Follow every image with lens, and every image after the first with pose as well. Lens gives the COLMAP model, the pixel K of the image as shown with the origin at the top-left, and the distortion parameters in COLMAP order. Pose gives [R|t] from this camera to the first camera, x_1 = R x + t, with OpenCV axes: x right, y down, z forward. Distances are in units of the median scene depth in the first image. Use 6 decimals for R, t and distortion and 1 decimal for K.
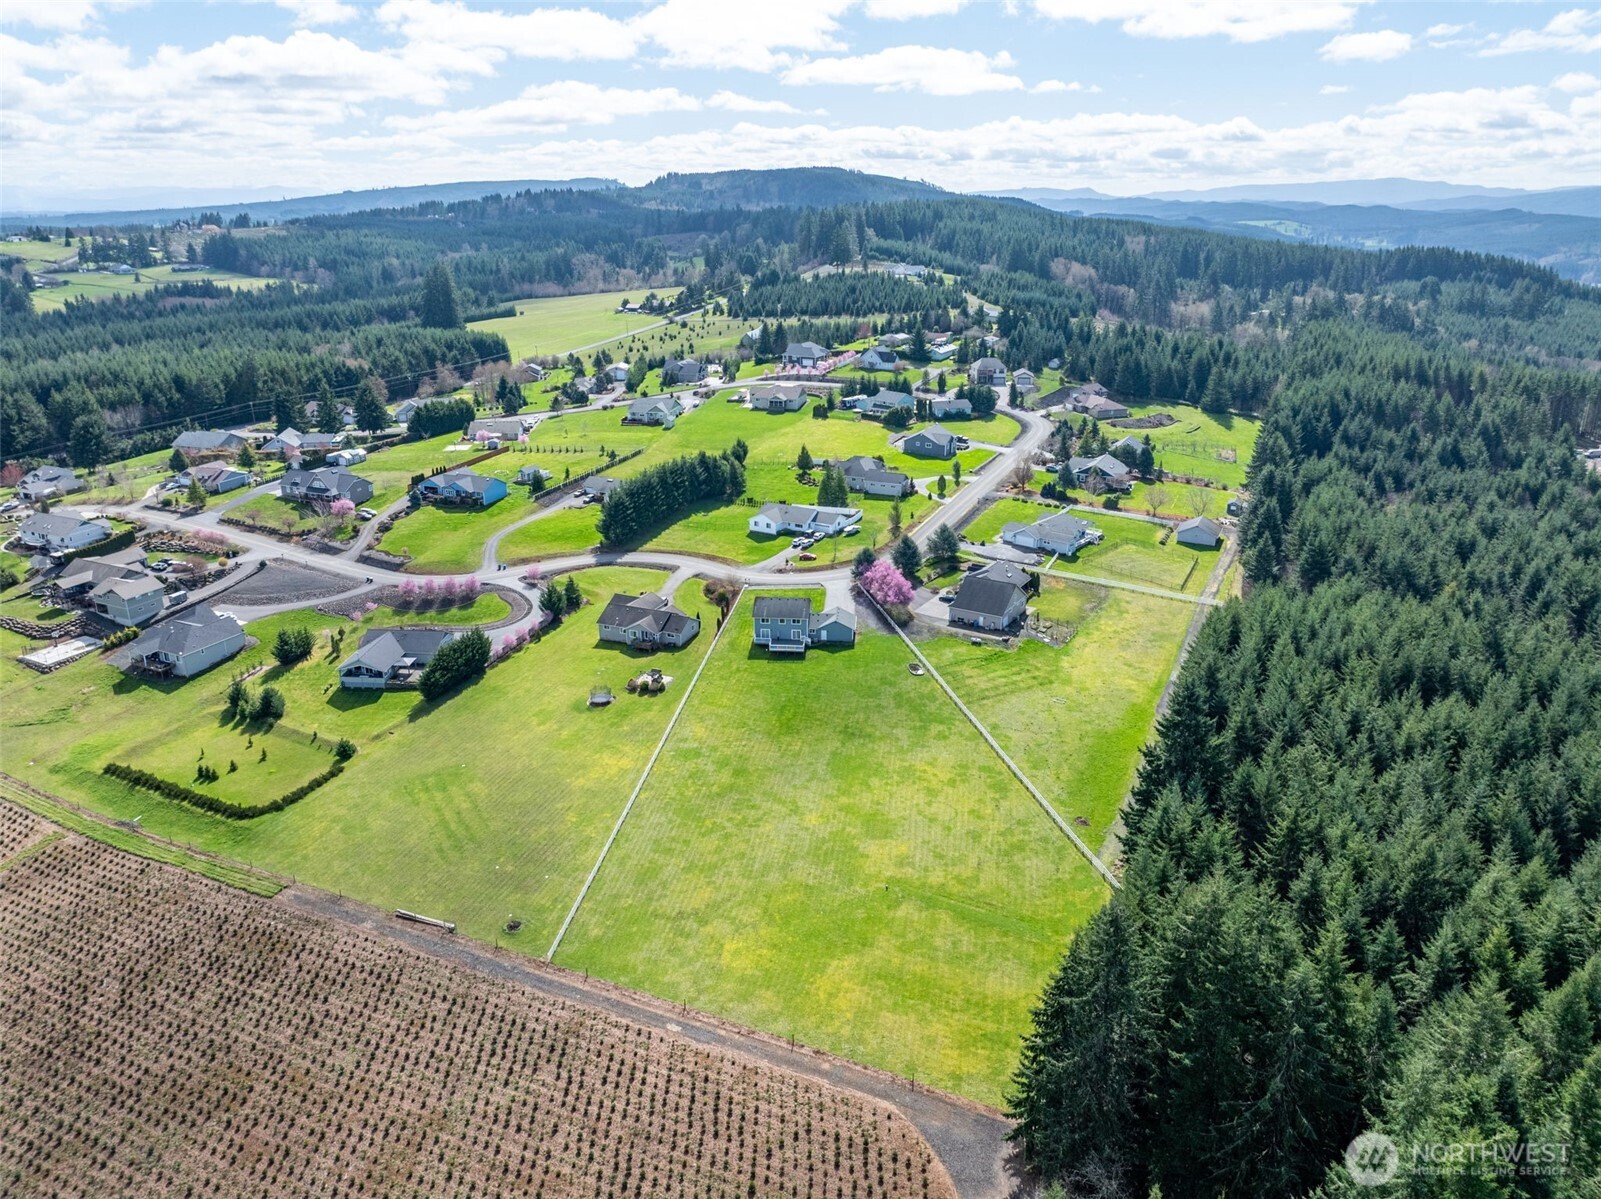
lens RADIAL K [[1122.5, 0, 799.5], [0, 1122.5, 601.3], [0, 0, 1]] dist [-0.040981, 0.016622]
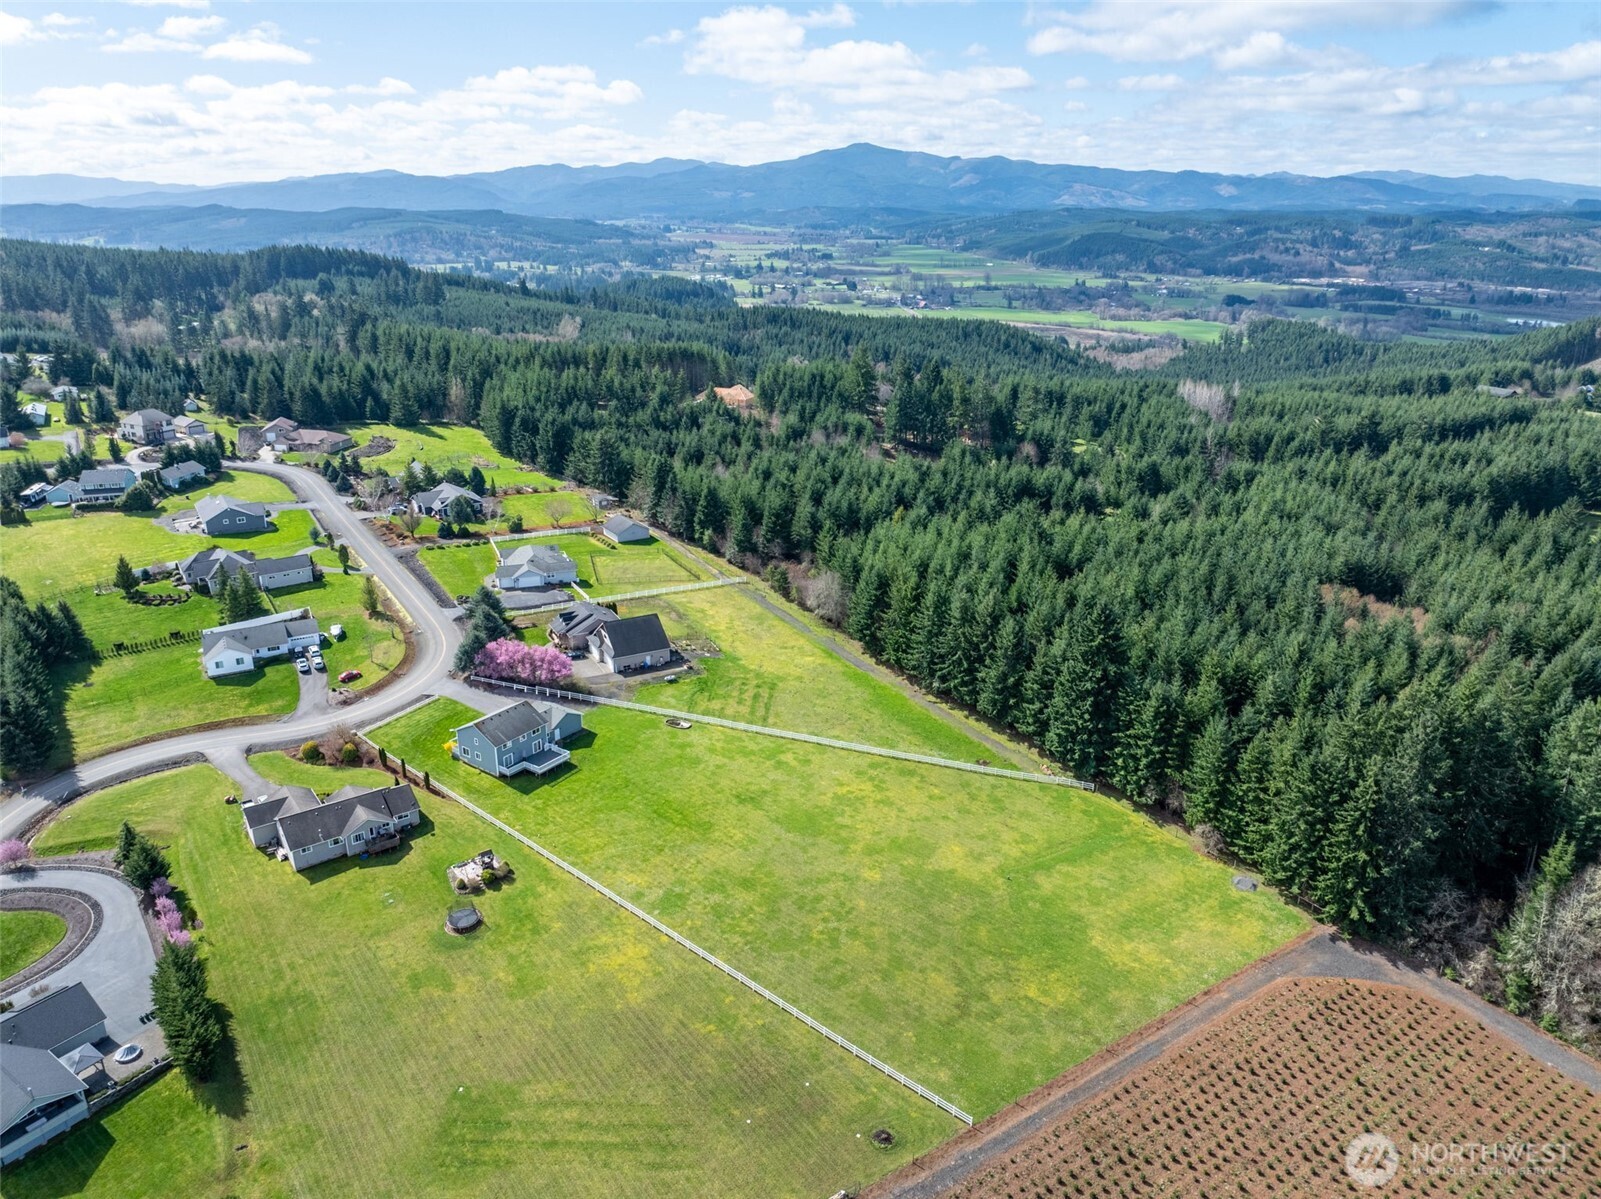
lens RADIAL K [[1122.5, 0, 808.0], [0, 1122.5, 596.5], [0, 0, 1]] dist [-0.040981, 0.016622]
pose [[0.510674, -0.286567, 0.810612, -0.361524], [0.287111, 0.945536, 0.153390, -0.096951], [-0.810420, 0.154404, 0.565137, 0.229430]]
